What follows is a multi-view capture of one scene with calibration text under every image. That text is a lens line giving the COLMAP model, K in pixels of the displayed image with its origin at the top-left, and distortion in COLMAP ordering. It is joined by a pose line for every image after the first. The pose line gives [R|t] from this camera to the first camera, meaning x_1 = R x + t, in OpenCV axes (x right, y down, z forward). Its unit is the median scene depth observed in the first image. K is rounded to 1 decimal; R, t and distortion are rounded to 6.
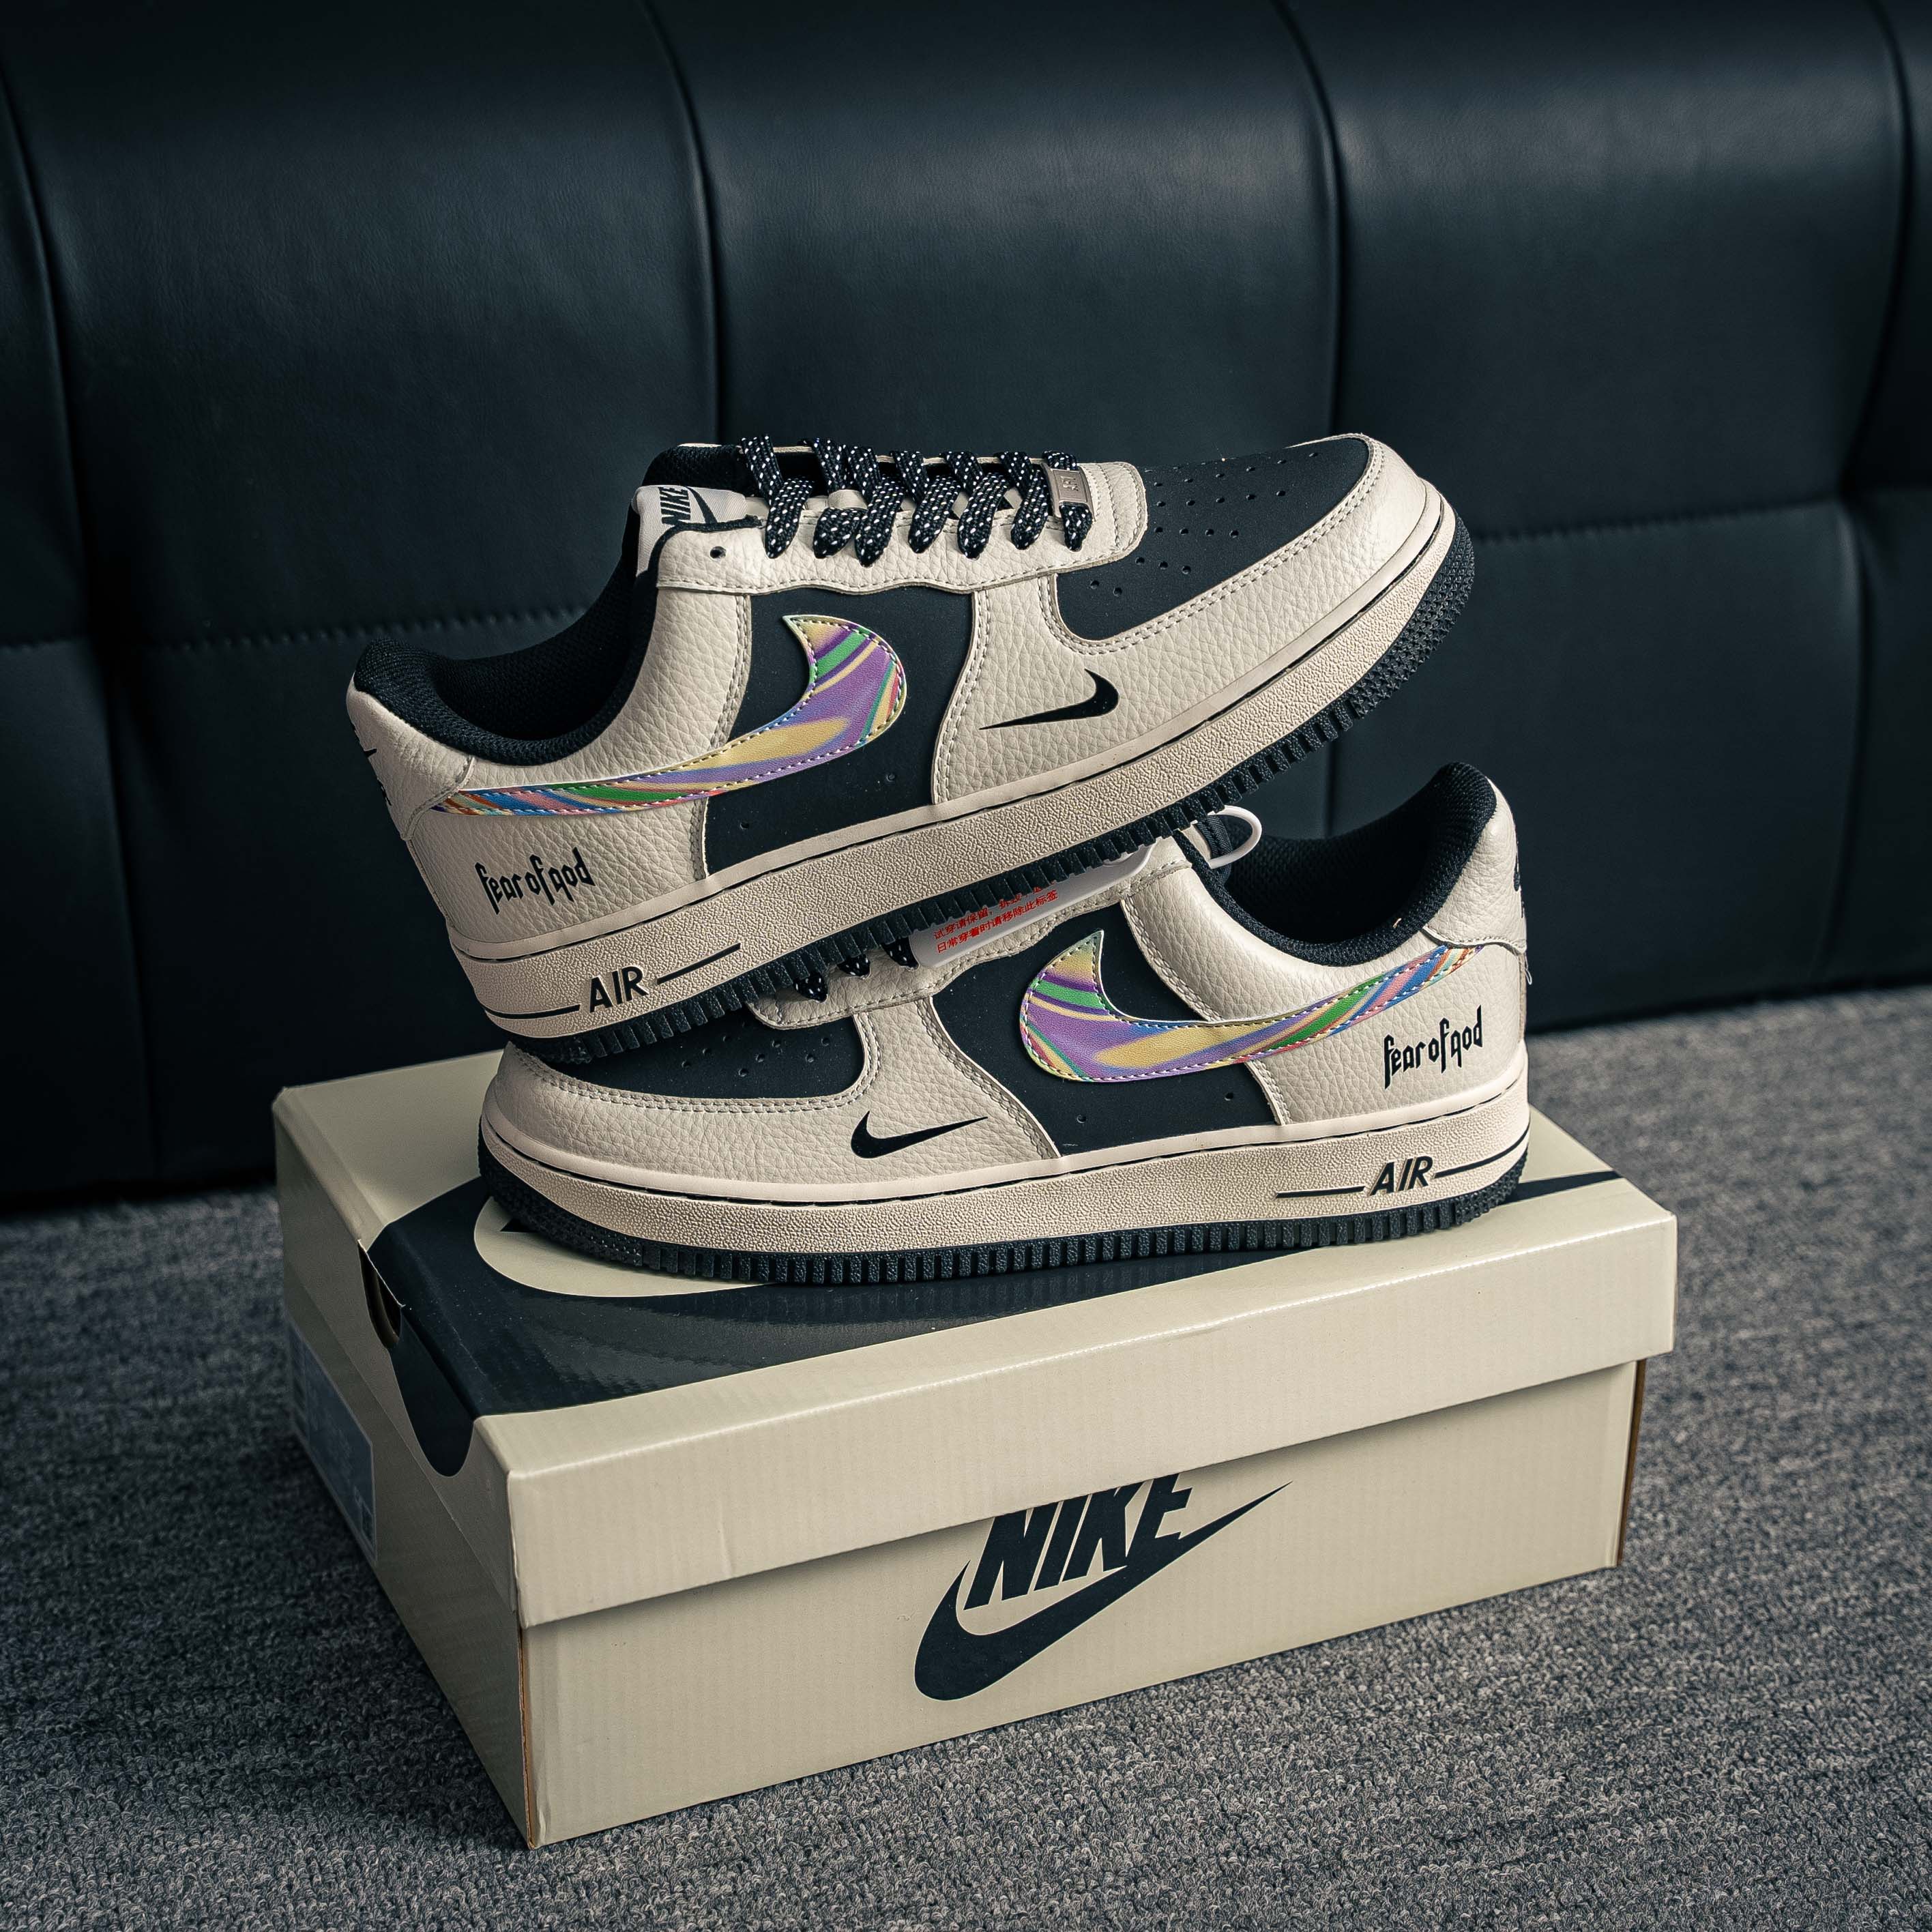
lens RADIAL K [[3985.4, 0, 966.0], [0, 3985.4, 966.0], [0, 0, 1]] dist [0.138695, -0.154777]
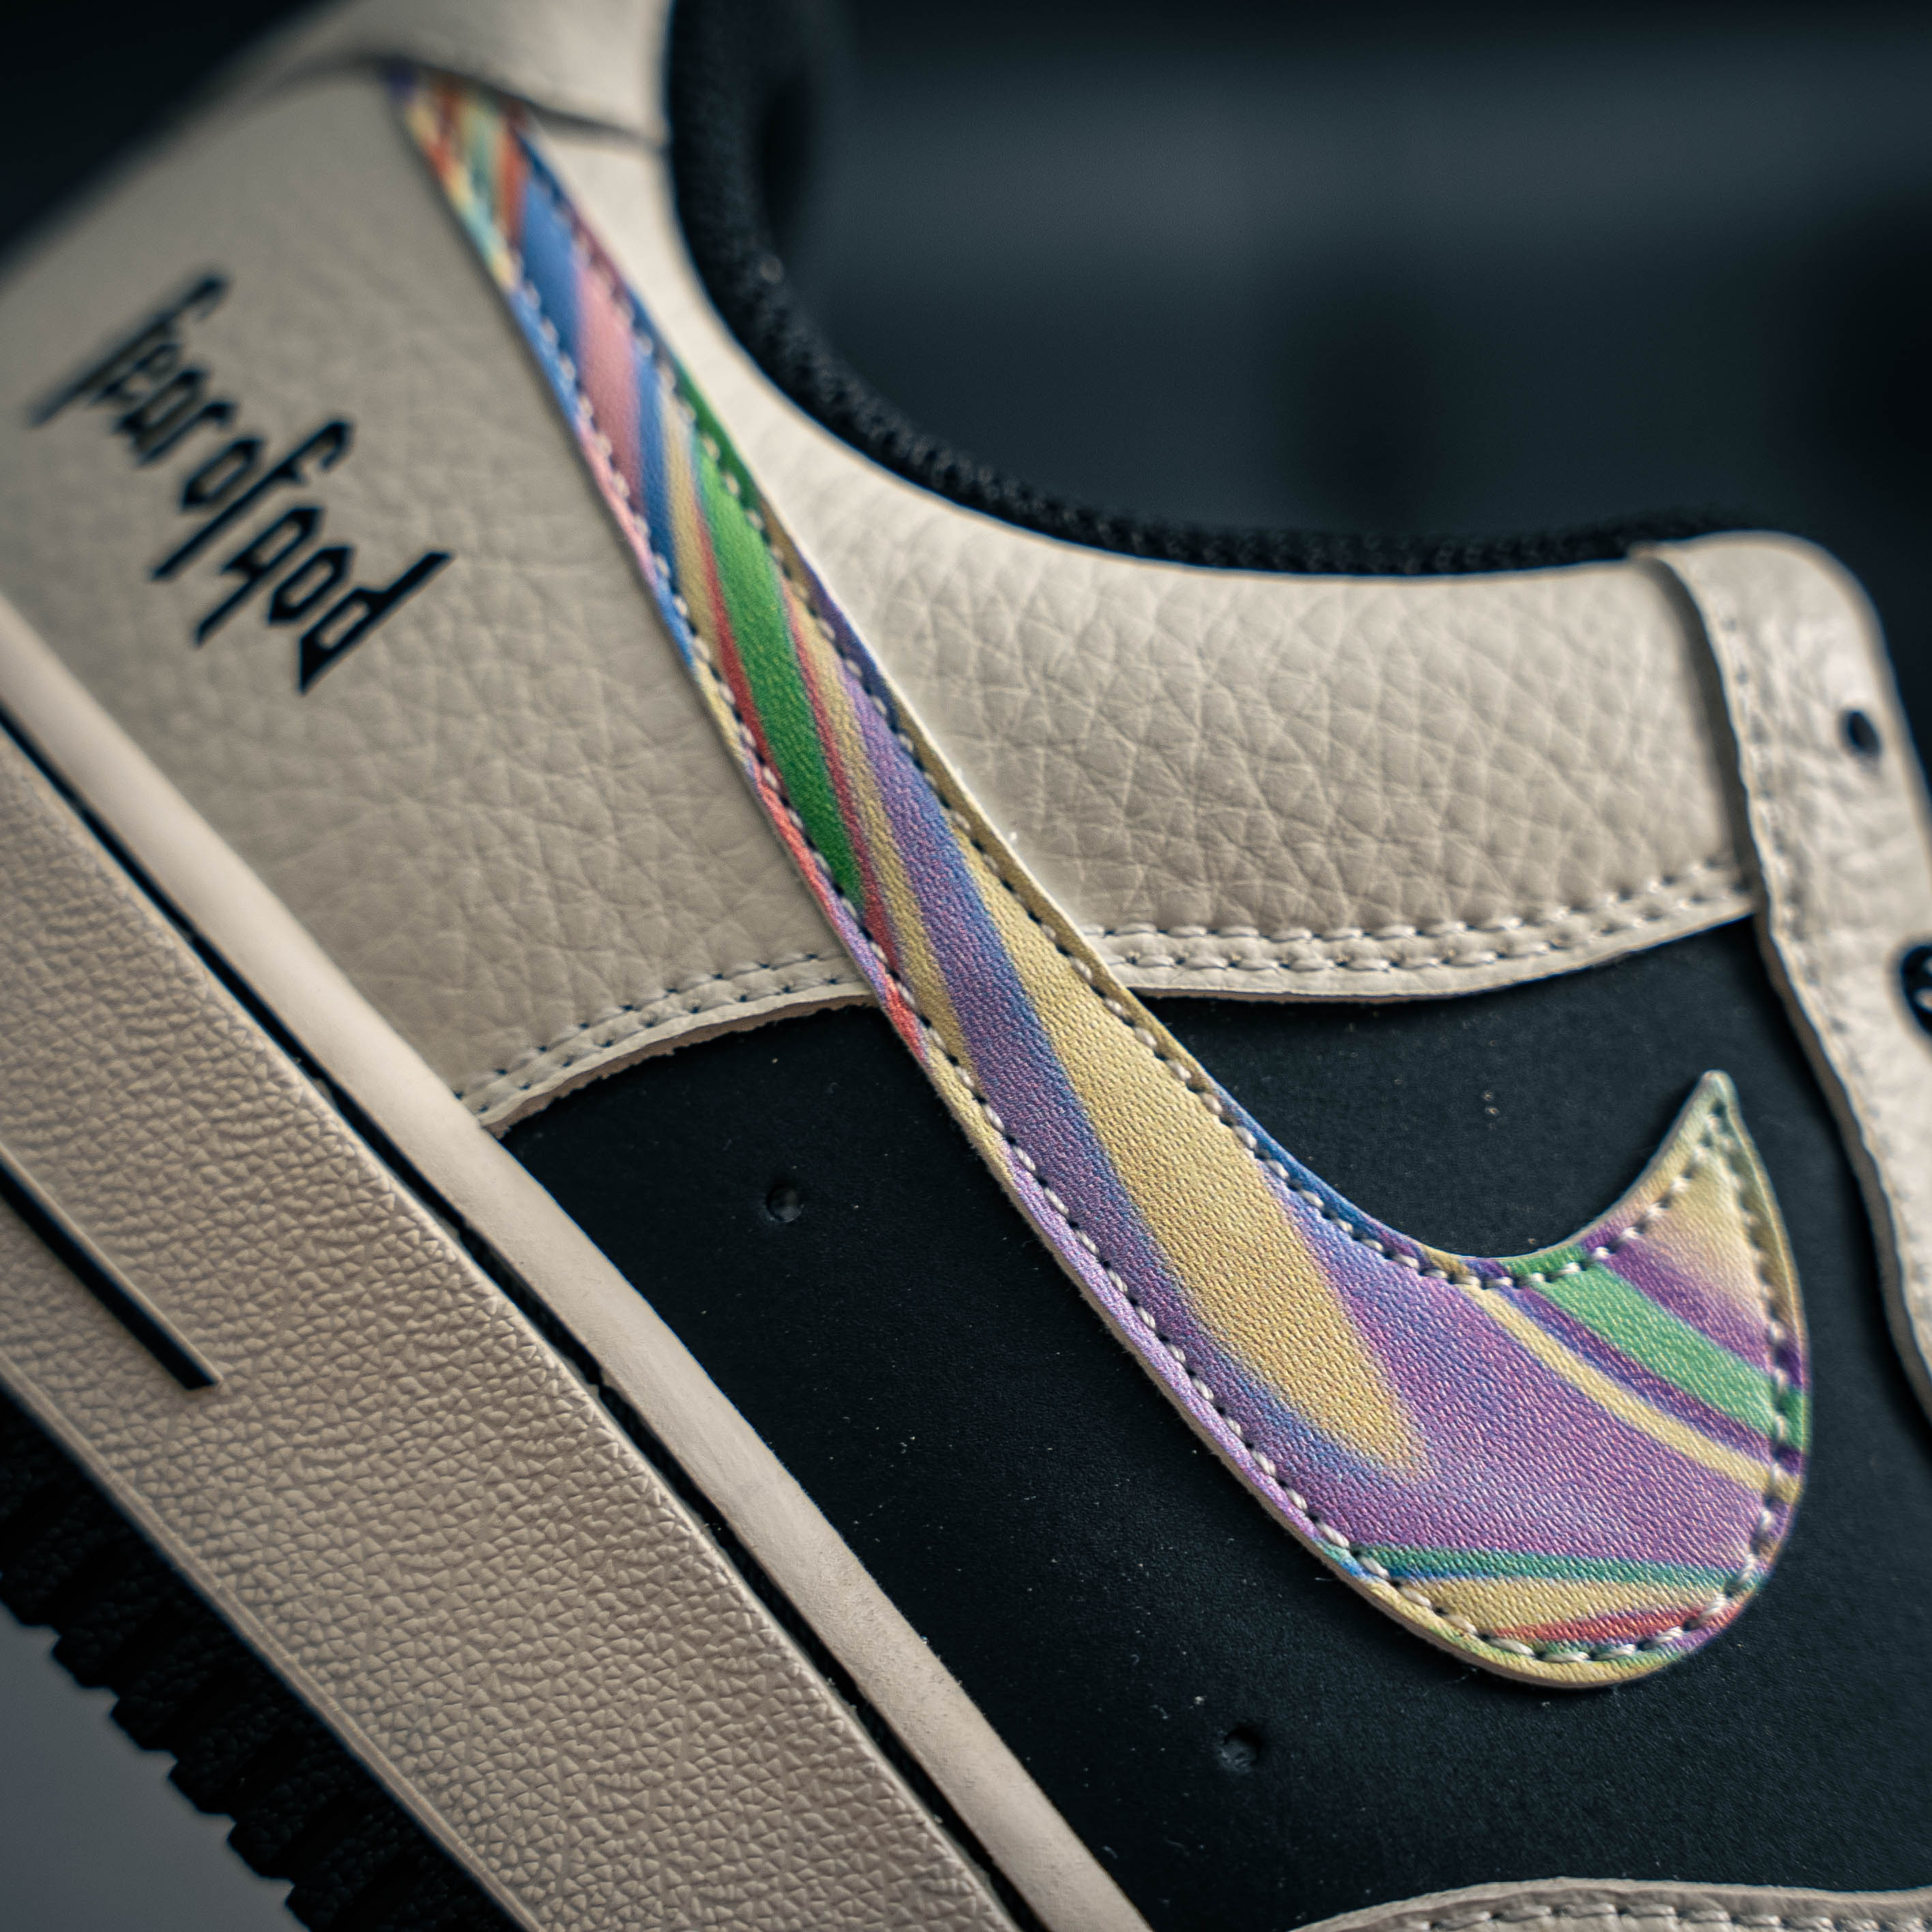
lens RADIAL K [[3985.4, 0, 966.0], [0, 3985.4, 966.0], [0, 0, 1]] dist [0.138695, -0.154777]
pose [[0.336262, 0.912590, -0.232610, -0.011495], [-0.886987, 0.223878, -0.403898, 0.043518], [-0.316517, 0.342137, 0.884737, 0.795806]]
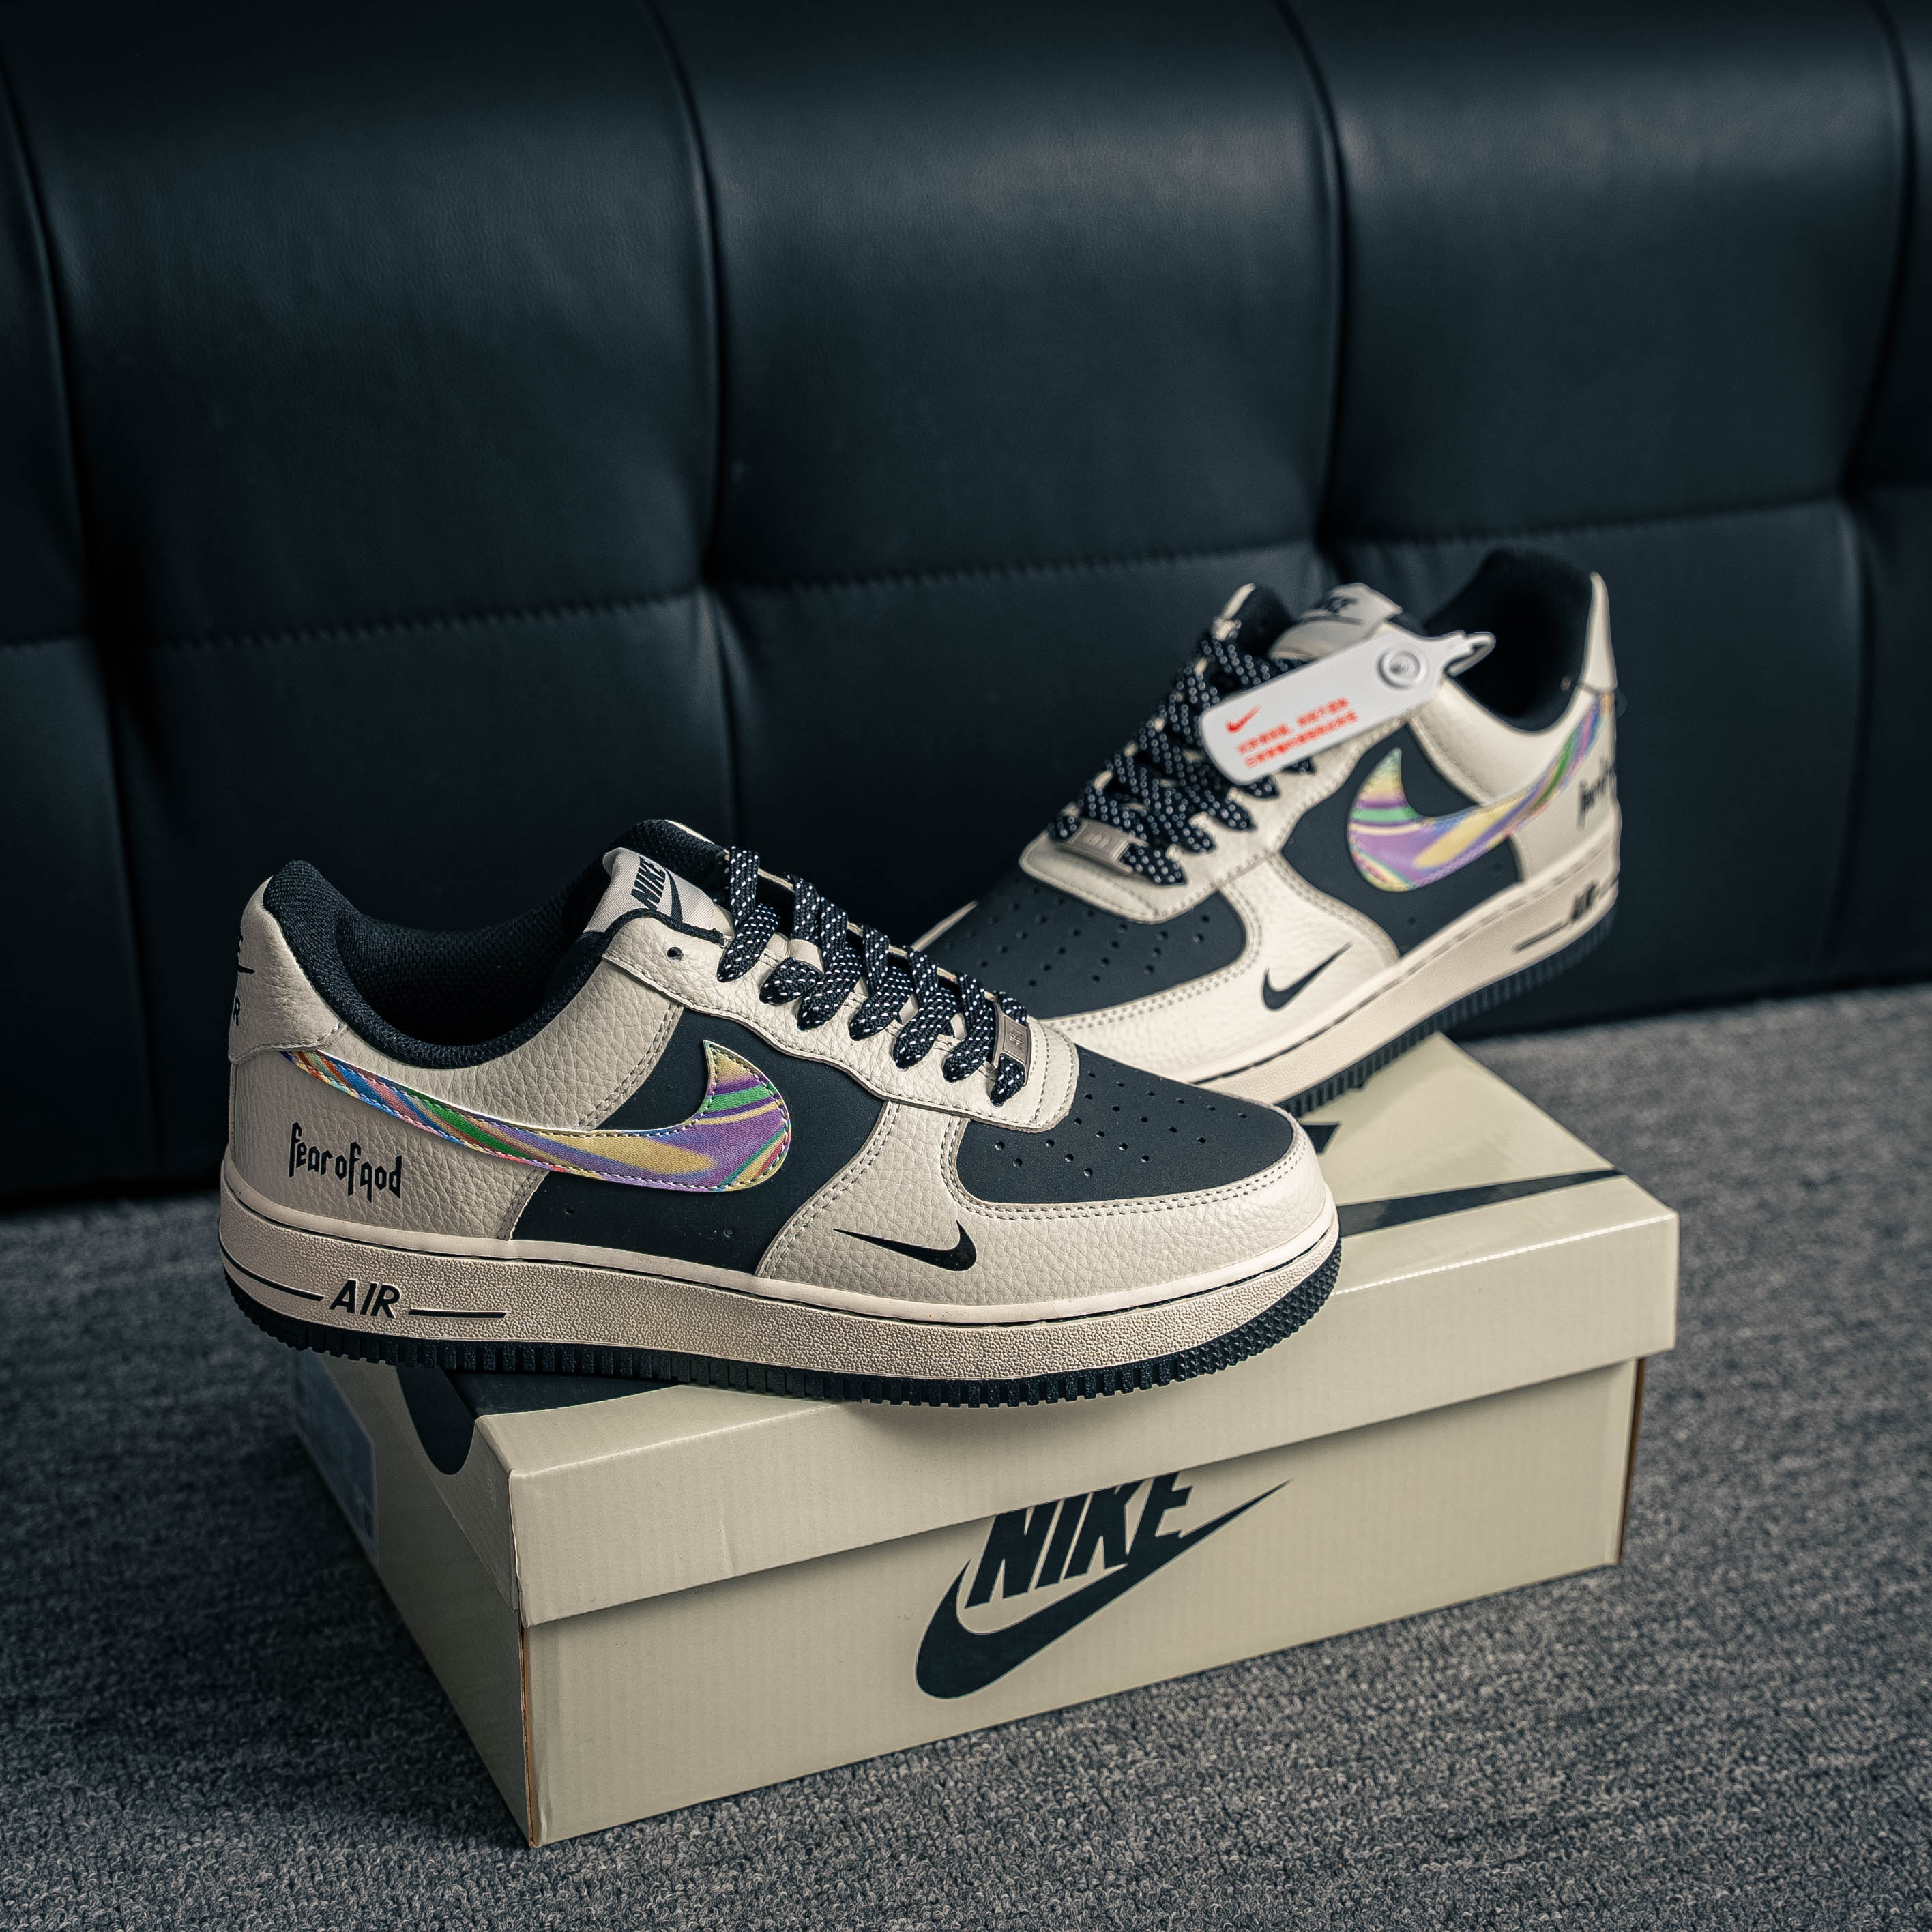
lens RADIAL K [[3985.4, 0, 966.0], [0, 3985.4, 966.0], [0, 0, 1]] dist [0.138695, -0.154777]
pose [[0.892632, 0.437866, 0.107153, -0.100007], [-0.429045, 0.898160, -0.096073, -0.036868], [-0.138307, 0.039784, 0.989590, 0.022024]]
